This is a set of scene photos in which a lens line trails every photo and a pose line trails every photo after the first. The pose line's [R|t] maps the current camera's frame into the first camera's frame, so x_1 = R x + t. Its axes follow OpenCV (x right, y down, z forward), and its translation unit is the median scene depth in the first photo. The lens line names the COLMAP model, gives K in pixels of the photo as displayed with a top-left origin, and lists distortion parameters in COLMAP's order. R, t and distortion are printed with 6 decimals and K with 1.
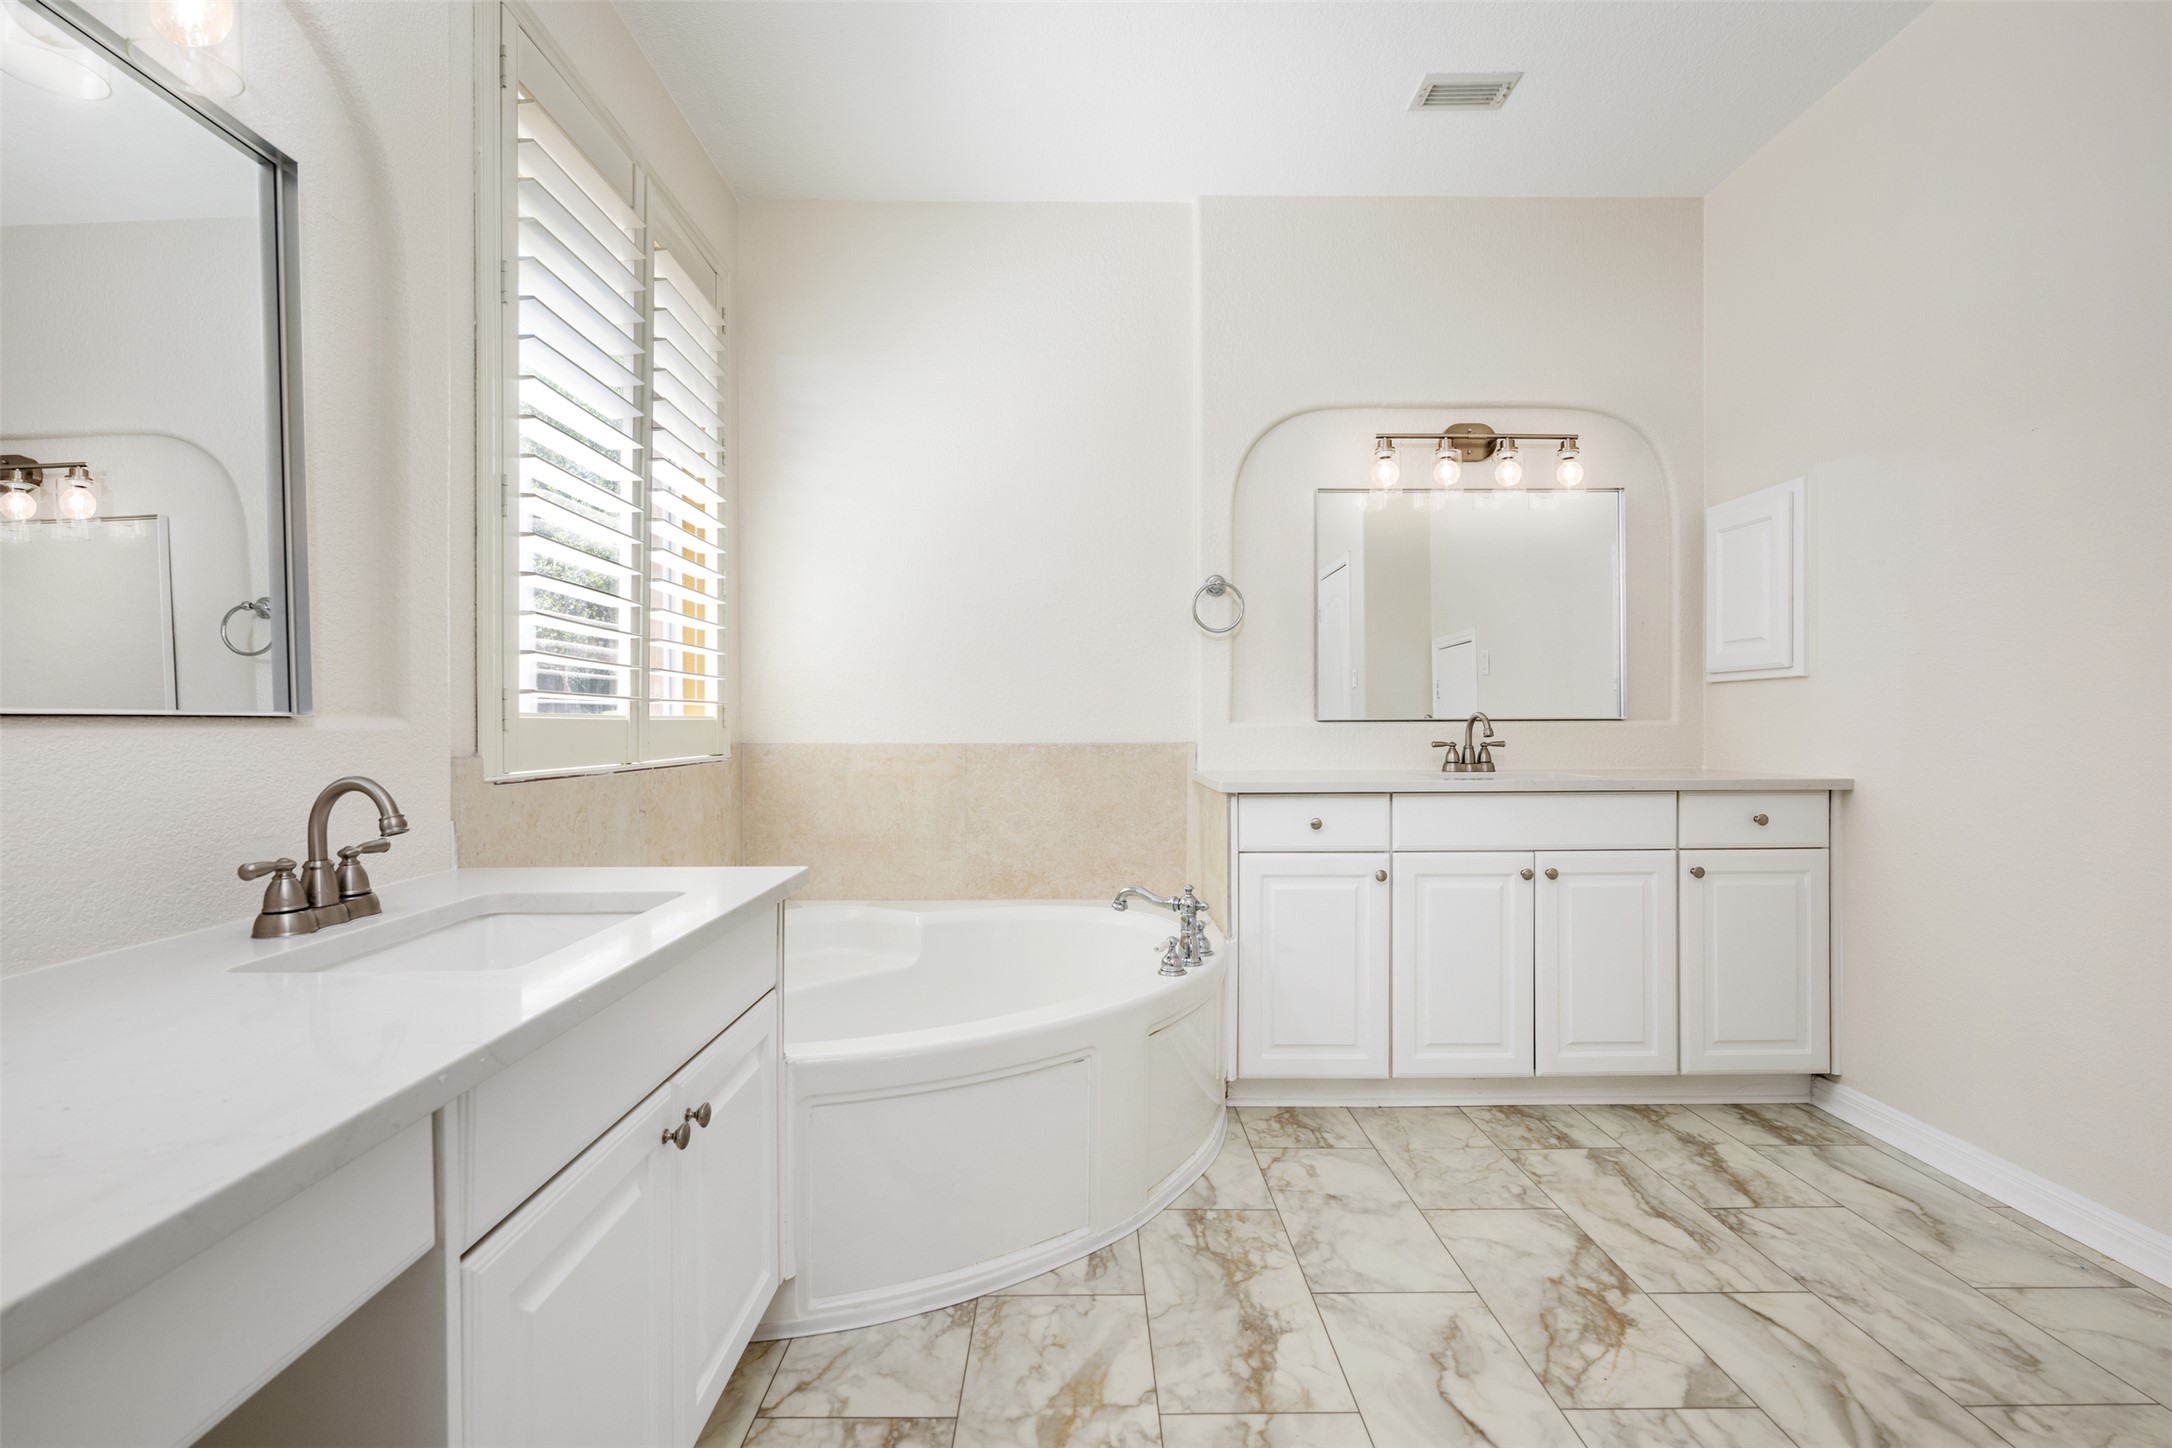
lens RADIAL K [[967.8, 0, 1086.6], [0, 967.8, 723.7], [0, 0, 1]] dist [-0.002567, 0.000403]
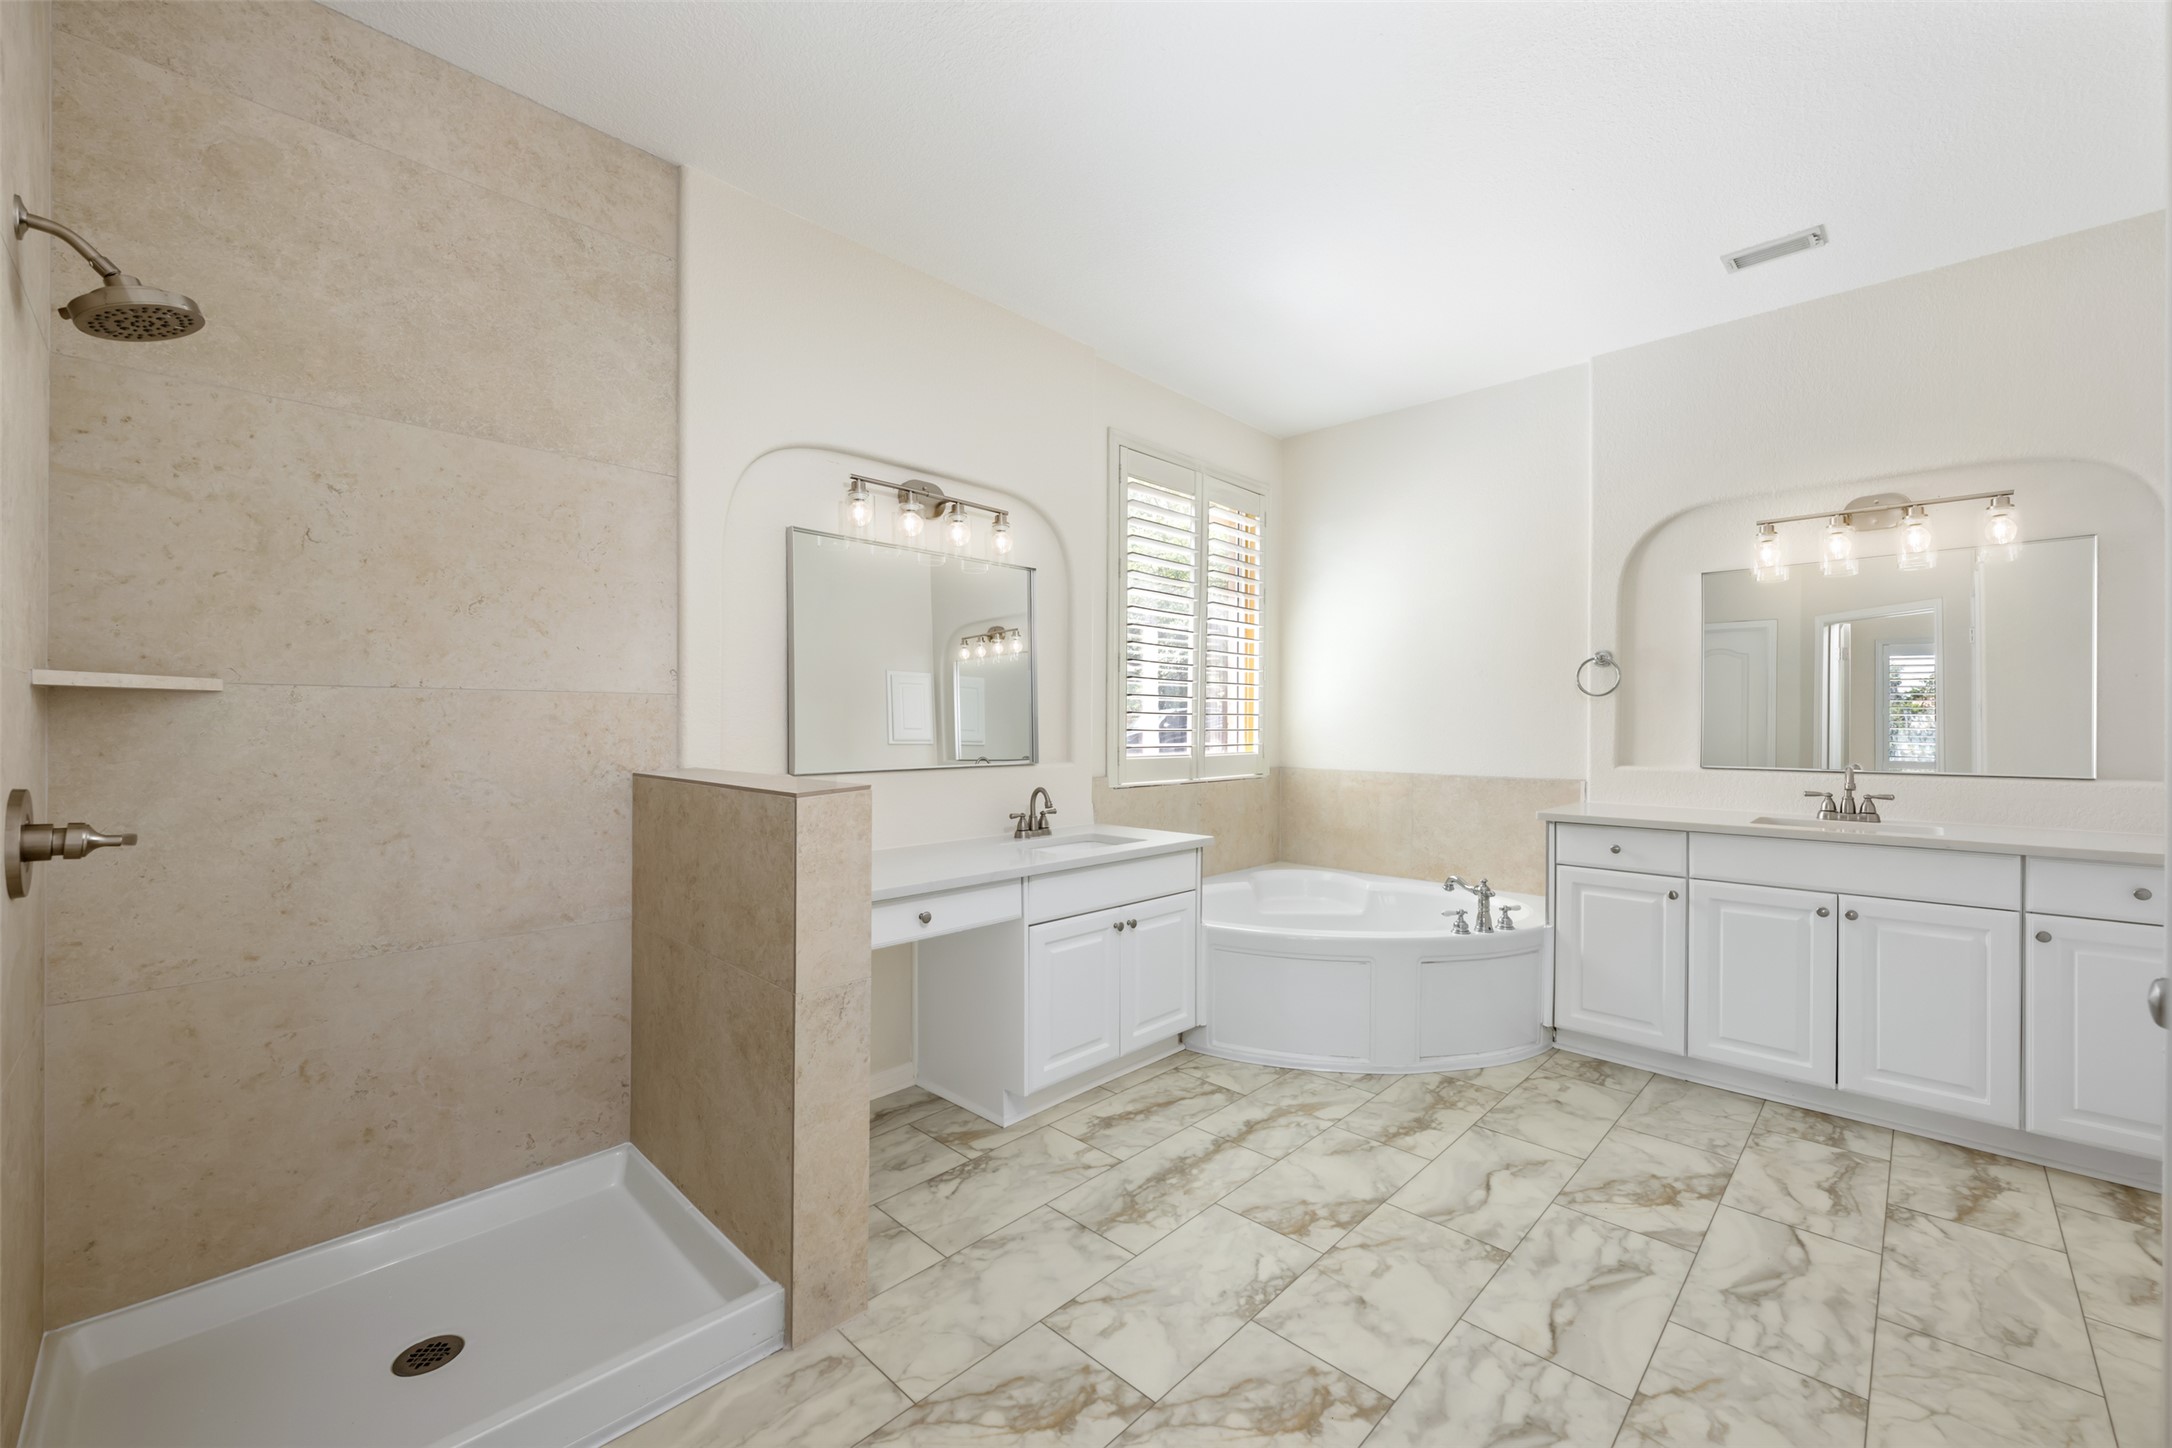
lens RADIAL K [[863.4, 0, 1076.5], [0, 863.4, 728.9], [0, 0, 1]] dist [0.000645, -0.000029]
pose [[0.708605, 0.008485, -0.705555, 0.642264], [-0.005986, 0.999964, 0.006014, -0.076400], [0.705580, -0.000039, 0.708630, -0.430293]]
